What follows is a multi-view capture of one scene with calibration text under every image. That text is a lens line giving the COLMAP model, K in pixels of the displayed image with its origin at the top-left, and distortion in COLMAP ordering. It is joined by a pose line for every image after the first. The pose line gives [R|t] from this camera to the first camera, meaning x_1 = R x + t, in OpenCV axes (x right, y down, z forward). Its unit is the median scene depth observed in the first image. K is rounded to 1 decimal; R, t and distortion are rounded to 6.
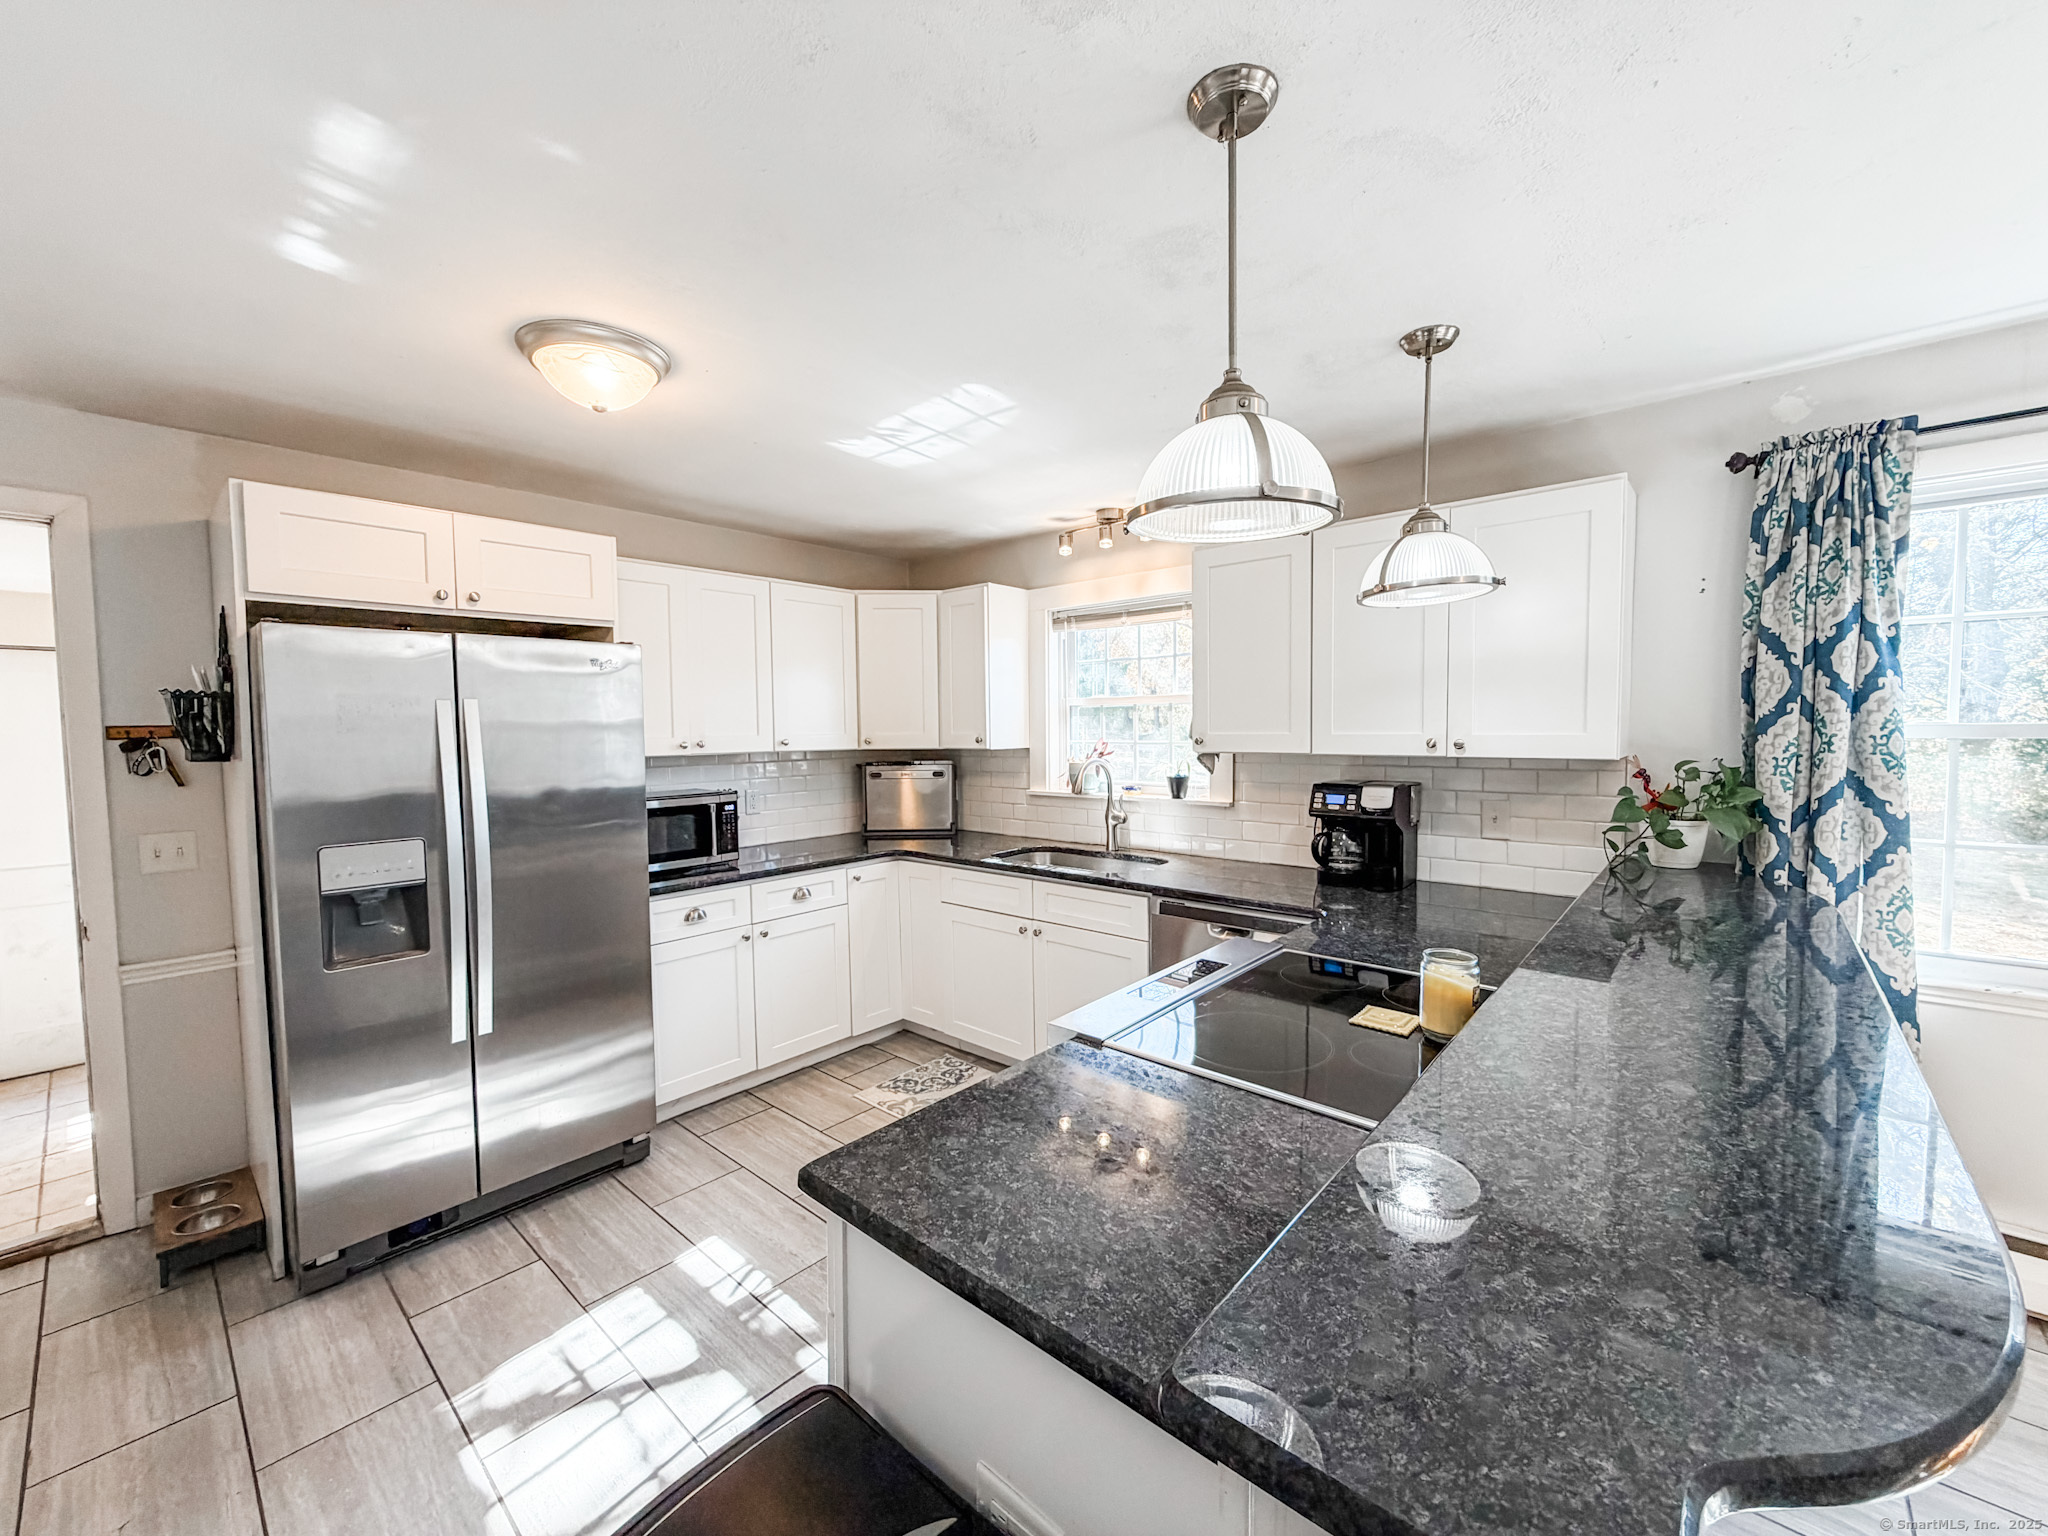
lens RADIAL K [[819.0, 0, 1024.0], [0, 819.0, 768.0], [0, 0, 1]] dist [0.000415, -0.000078]
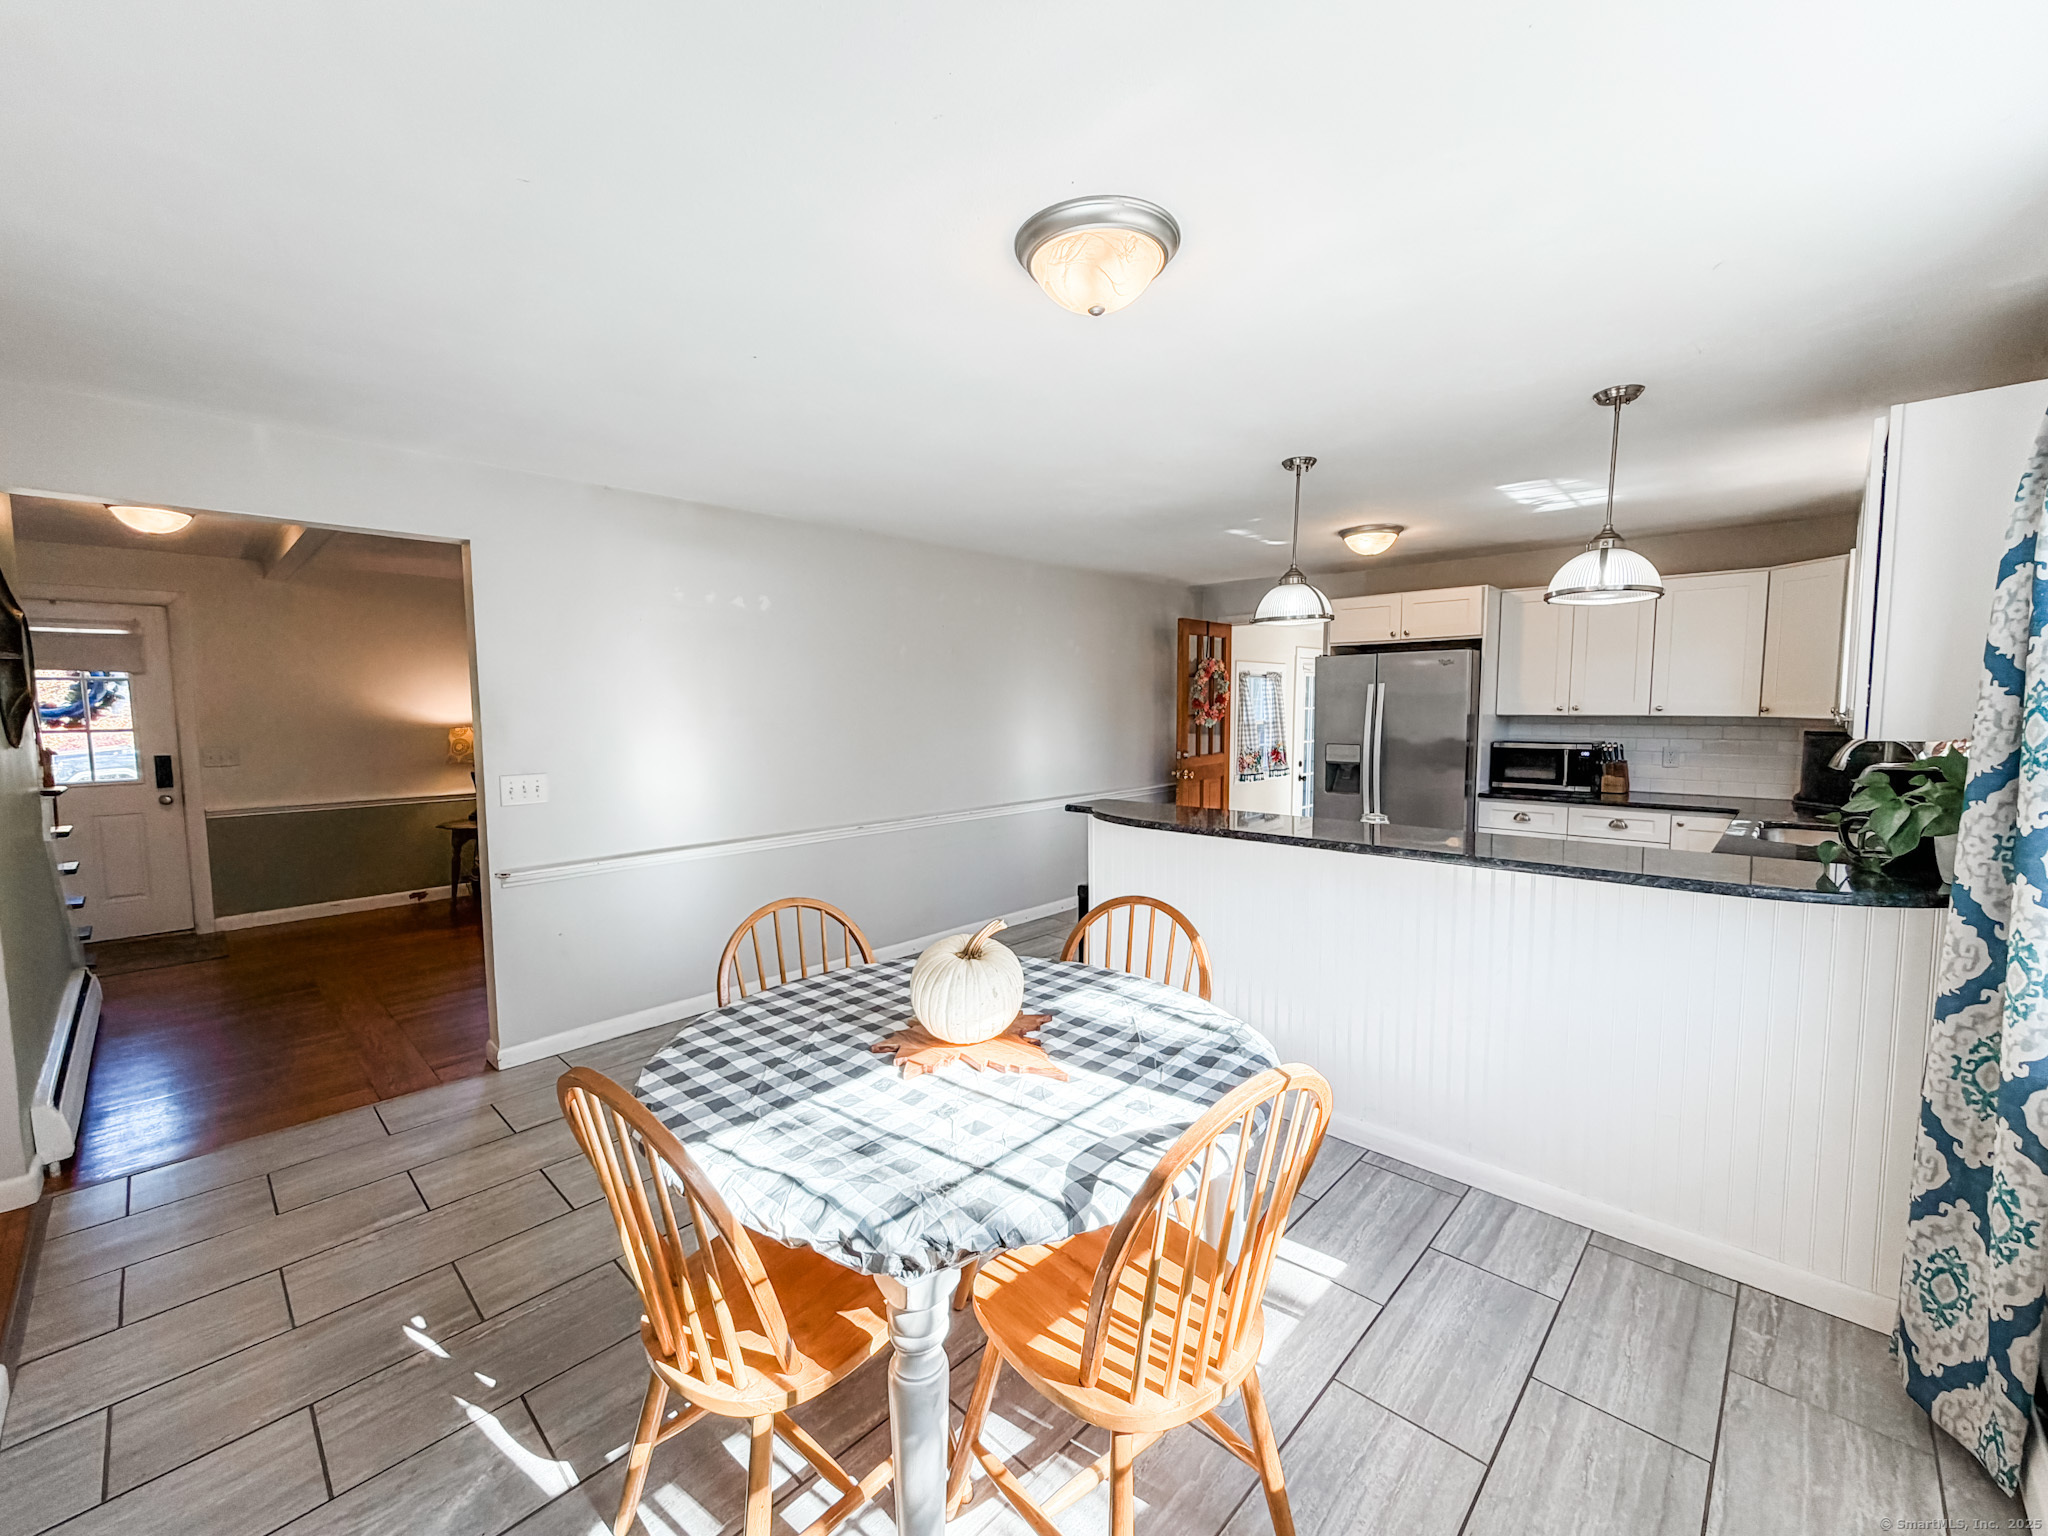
lens RADIAL K [[841.0, 0, 1015.4], [0, 841.0, 768.7], [0, 0, 1]] dist [-0.000005, -0.000344]
pose [[-0.036572, 0.092525, -0.995039, 1.216484], [-0.047051, 0.994441, 0.094198, -0.017452], [0.998223, 0.050263, -0.032015, 0.084048]]
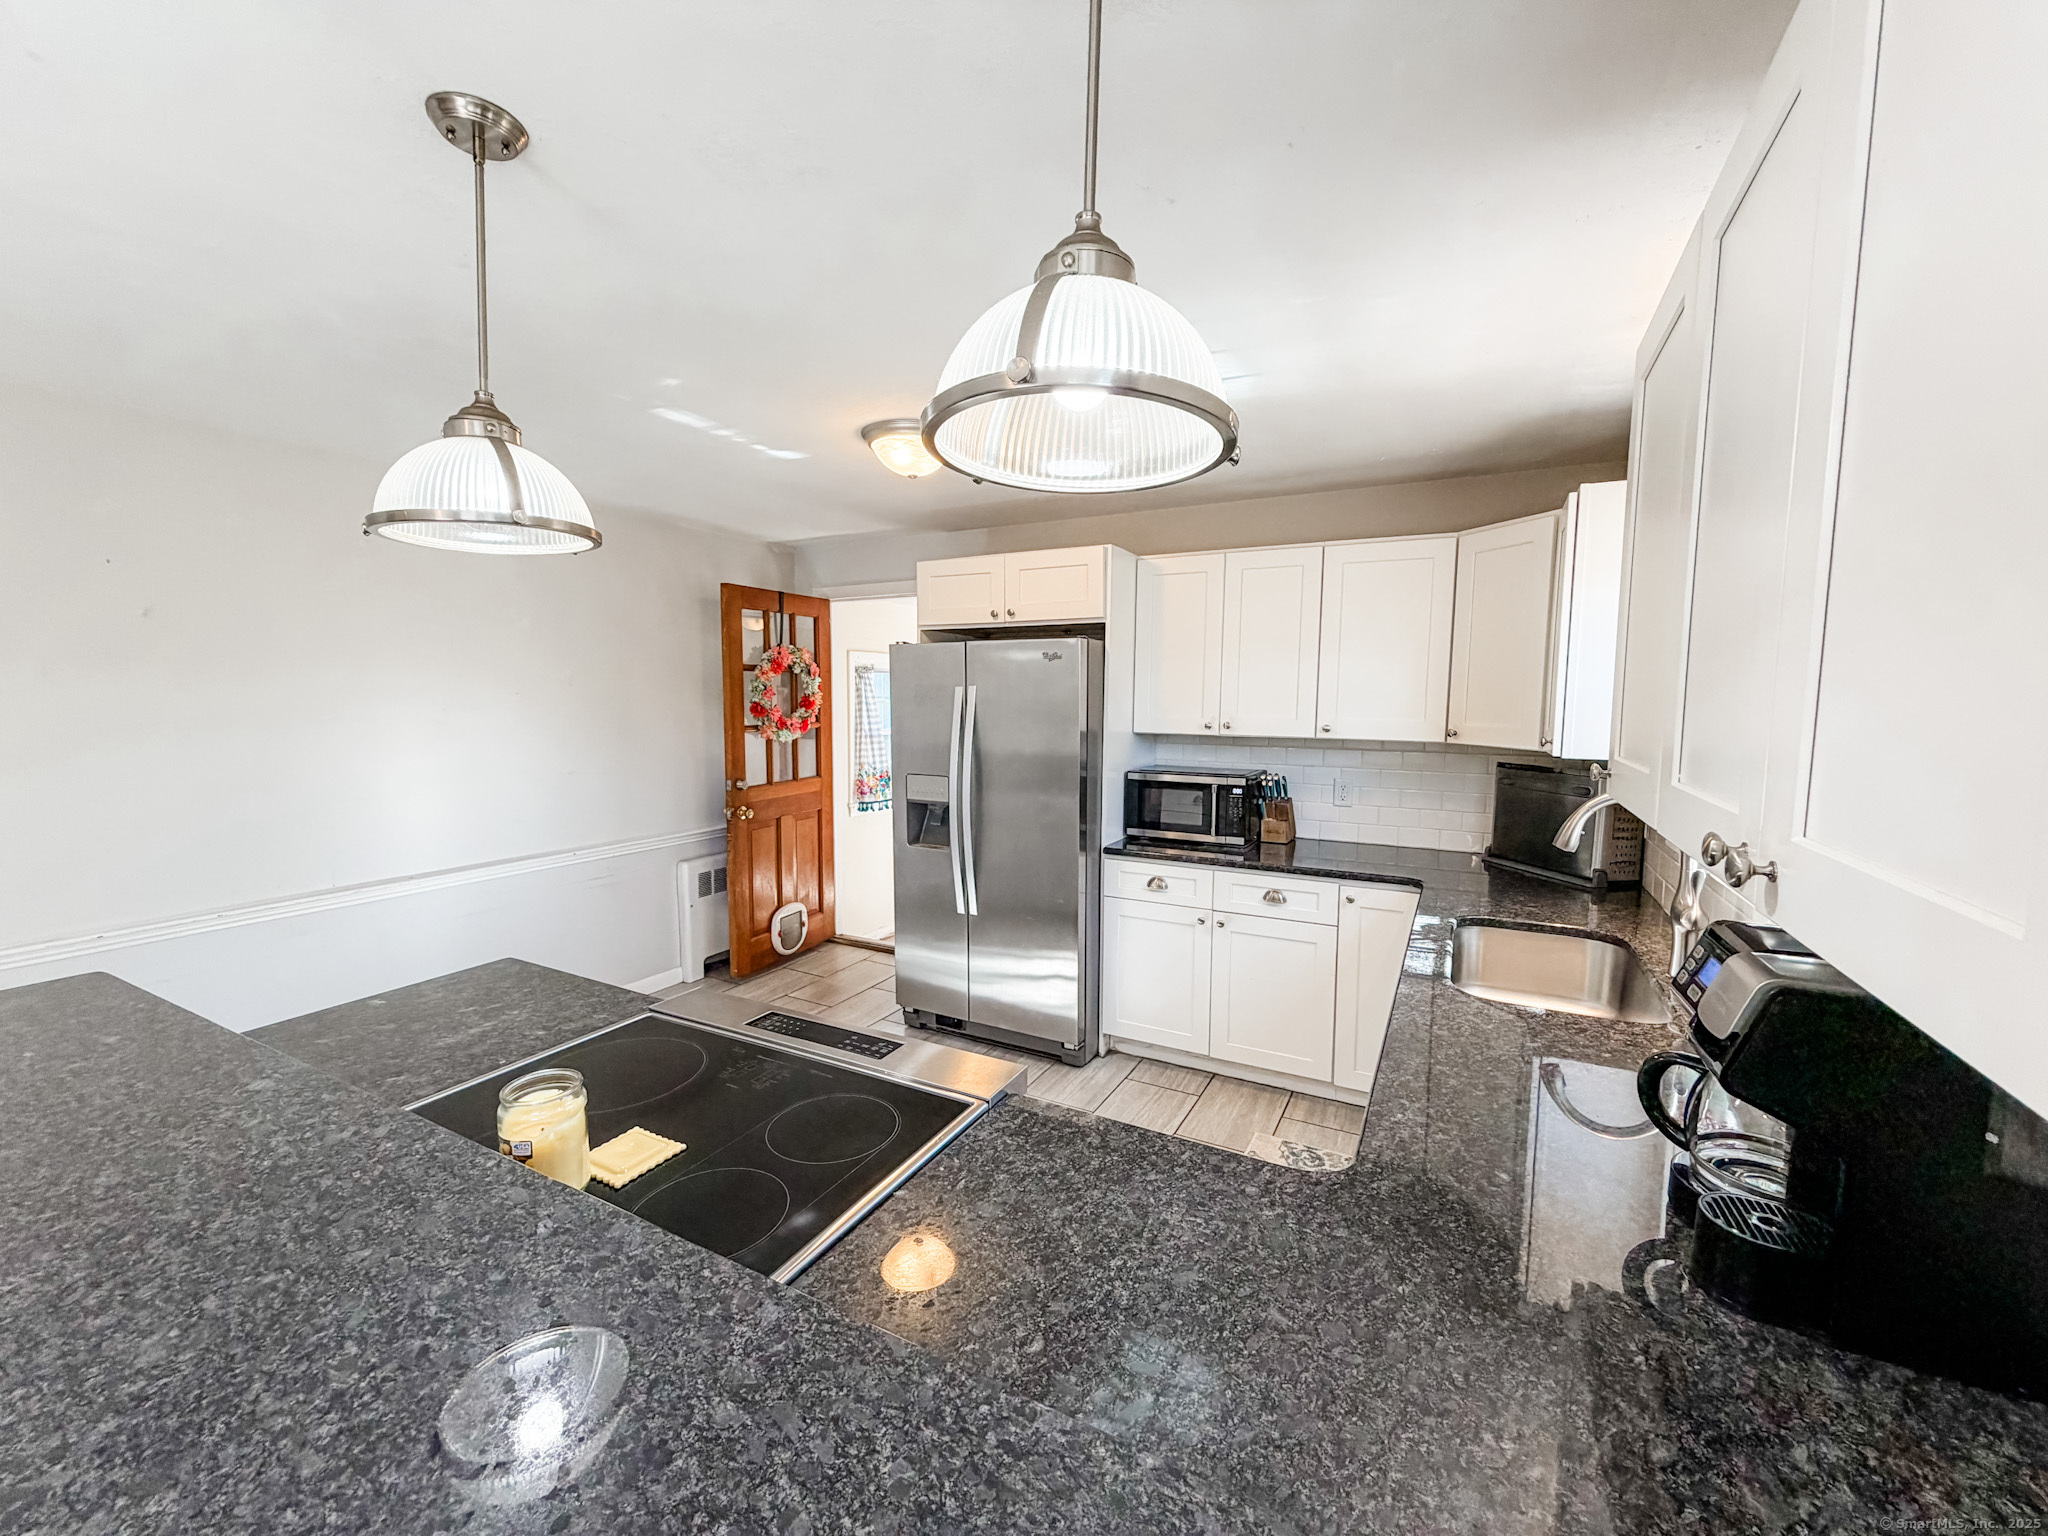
lens RADIAL K [[819.0, 0, 1024.0], [0, 819.0, 768.0], [0, 0, 1]] dist [0.000415, -0.000078]
pose [[0.225361, 0.101959, -0.968926, 0.586060], [-0.061468, 0.994016, 0.090302, -0.057602], [0.972334, 0.039208, 0.230279, 0.575069]]
